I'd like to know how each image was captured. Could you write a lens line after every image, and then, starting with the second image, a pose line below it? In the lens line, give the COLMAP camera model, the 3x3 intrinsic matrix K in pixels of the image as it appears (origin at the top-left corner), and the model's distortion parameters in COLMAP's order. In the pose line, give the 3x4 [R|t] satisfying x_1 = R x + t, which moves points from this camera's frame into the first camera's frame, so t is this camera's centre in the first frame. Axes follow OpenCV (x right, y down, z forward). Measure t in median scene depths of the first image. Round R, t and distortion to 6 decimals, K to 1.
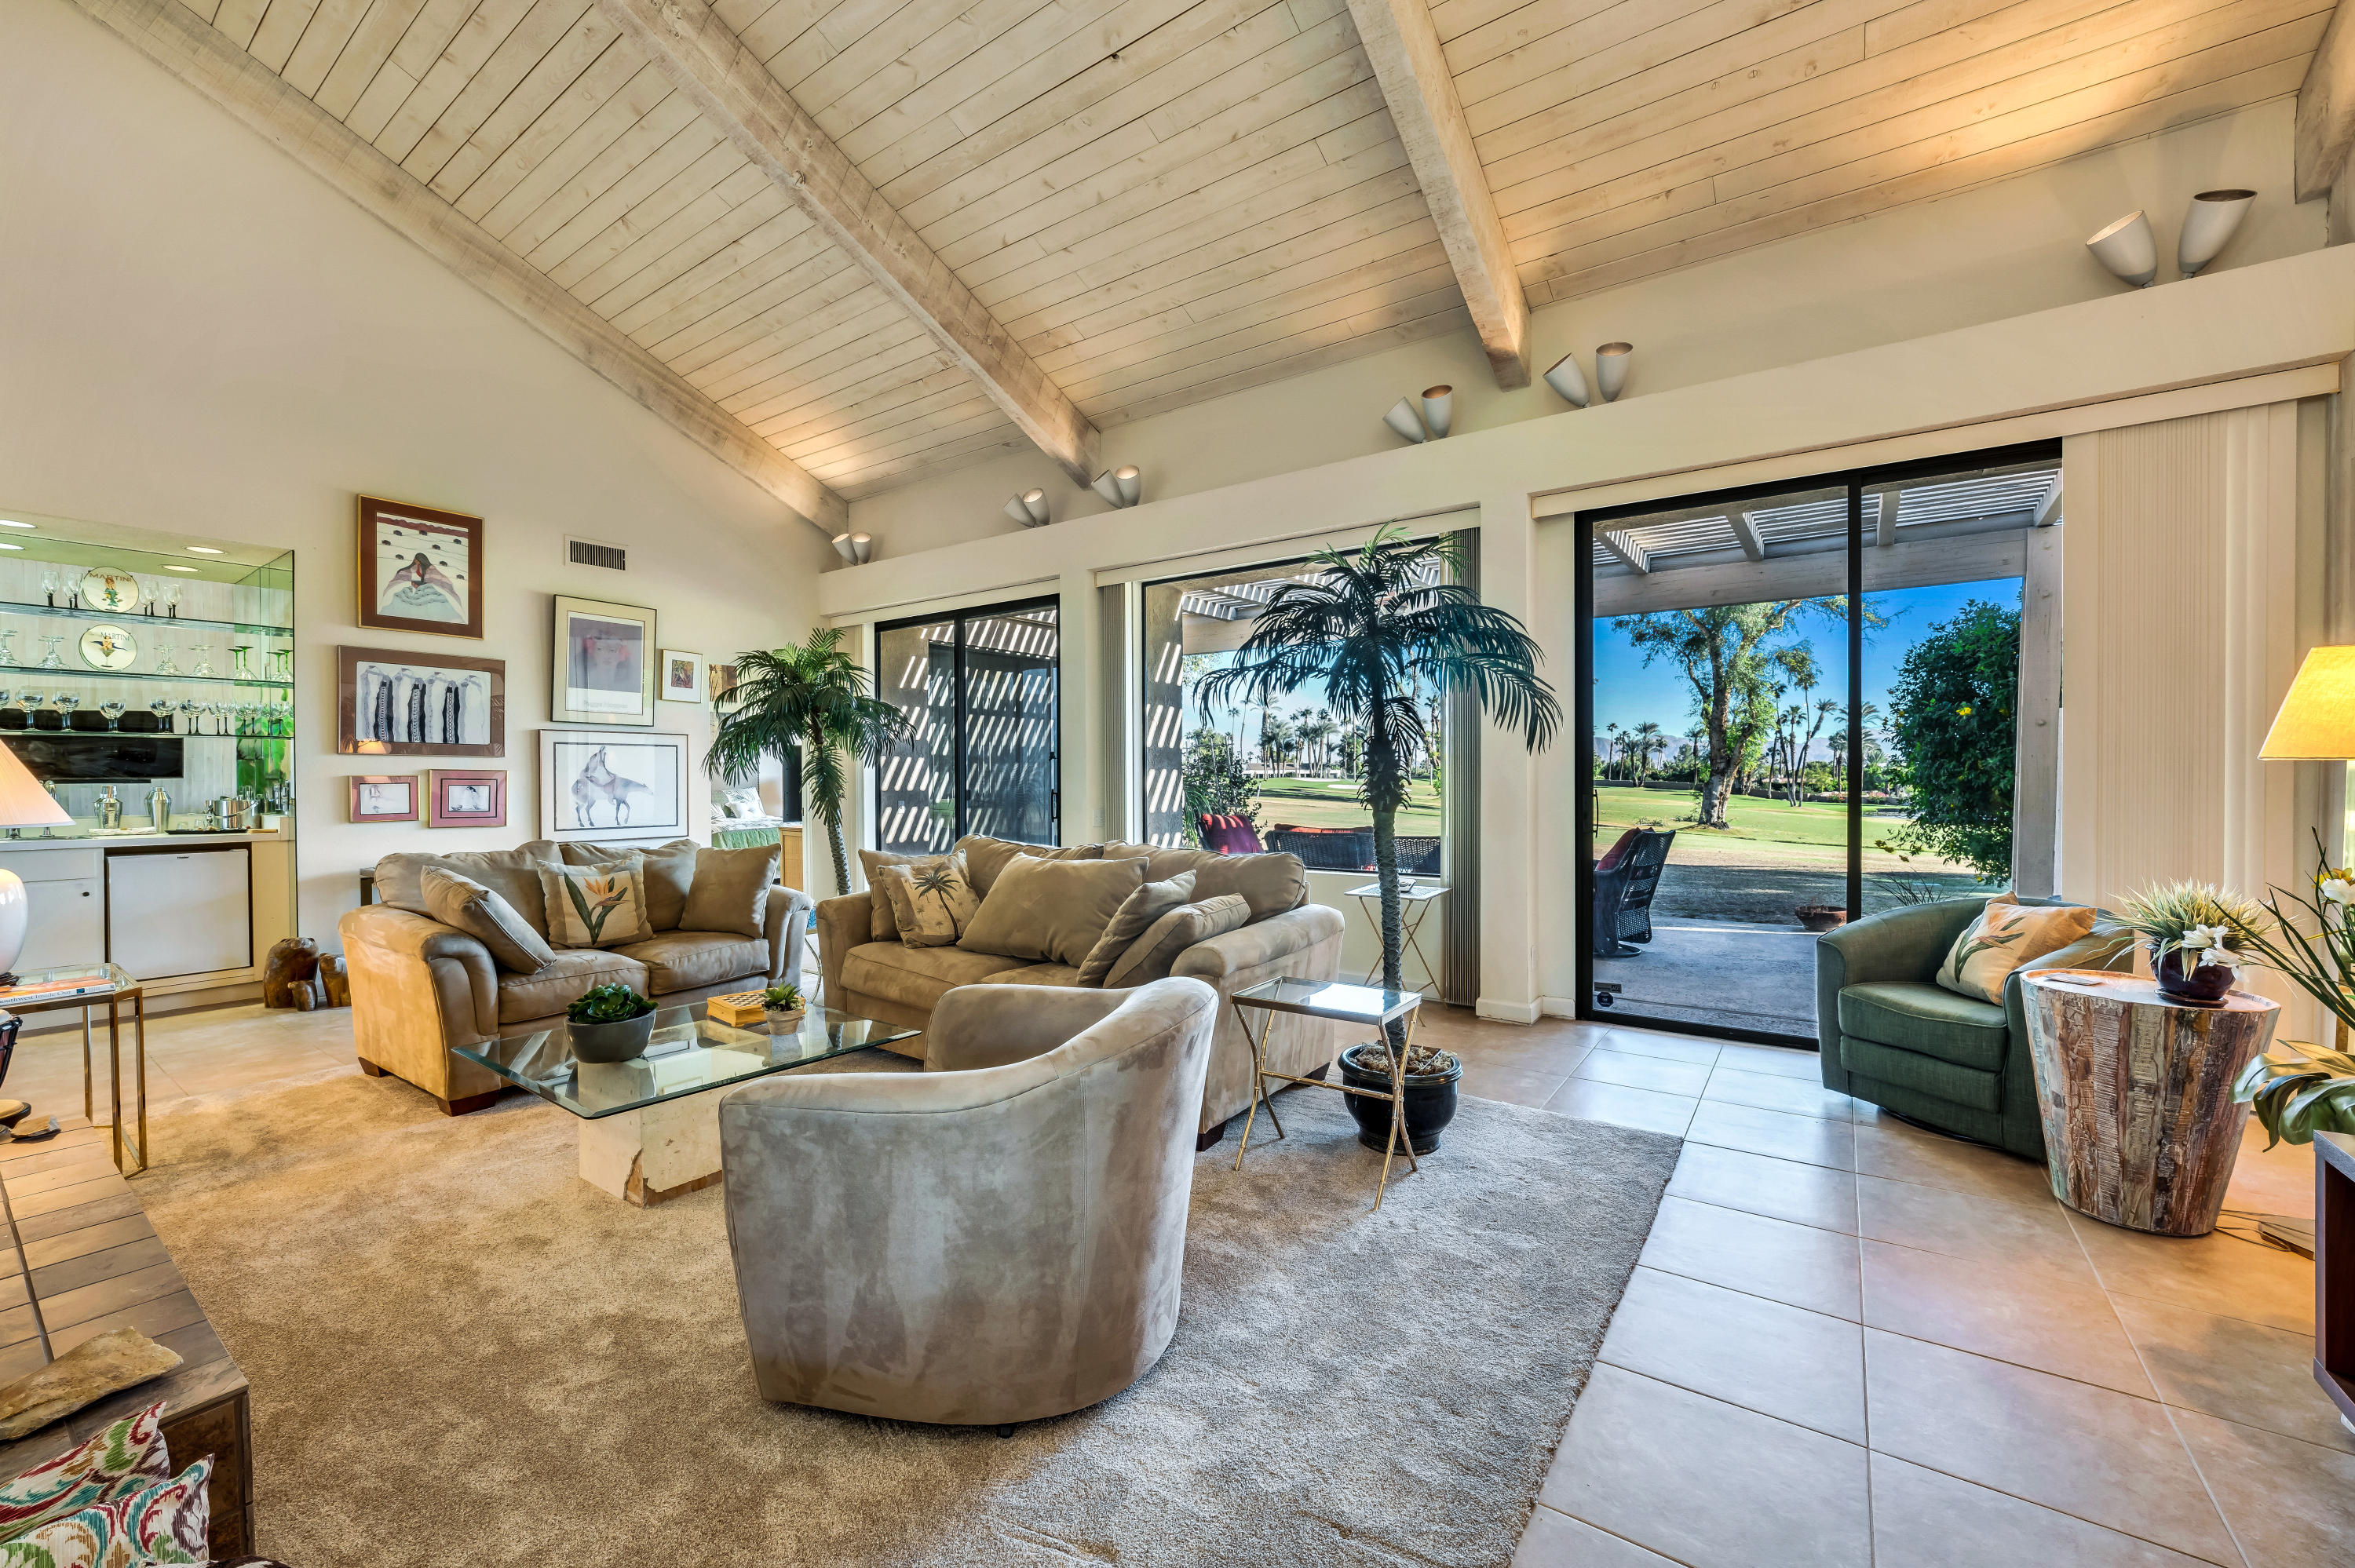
lens RADIAL K [[923.1, 0, 1172.3], [0, 923.1, 776.9], [0, 0, 1]] dist [-0.001453, 0.000193]
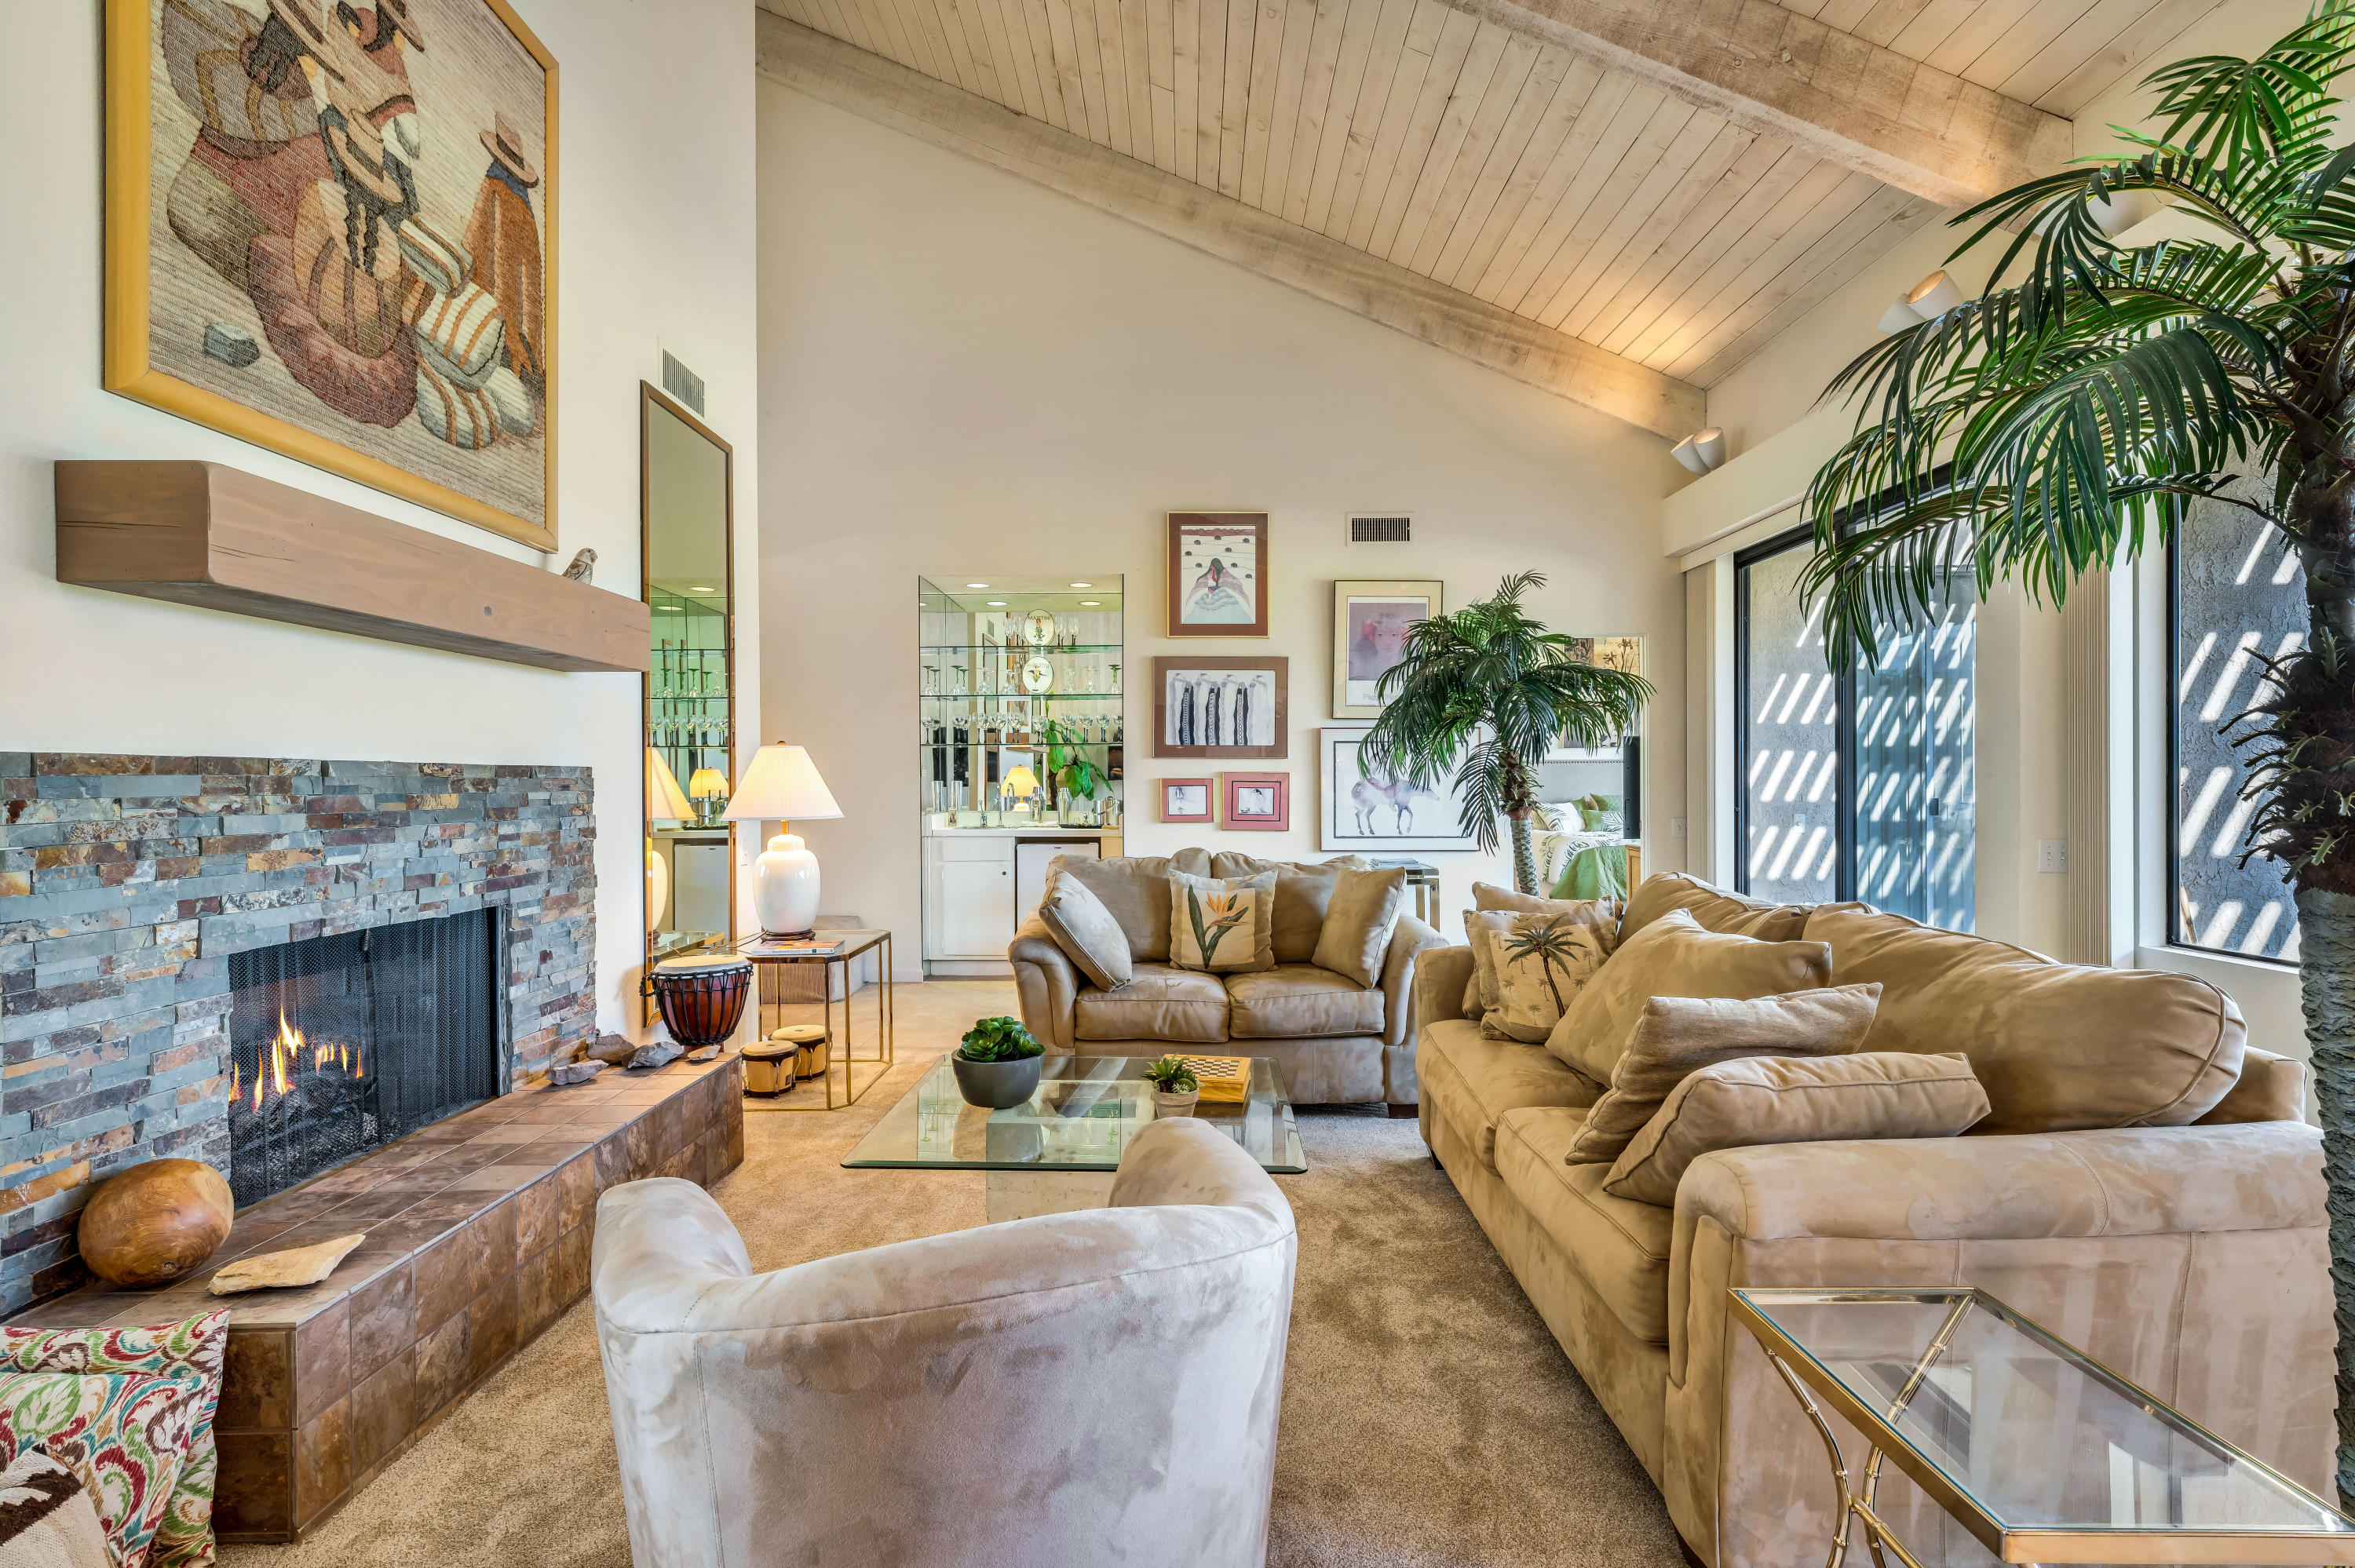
lens RADIAL K [[1132.6, 0, 1186.0], [0, 1132.6, 779.6], [0, 0, 1]] dist [0.003709, 0.002036]
pose [[0.586283, -0.000188, -0.810107, 0.172501], [0.000415, 1.000000, 0.000068, 0.000184], [0.810106, -0.000376, 0.586283, 0.245096]]
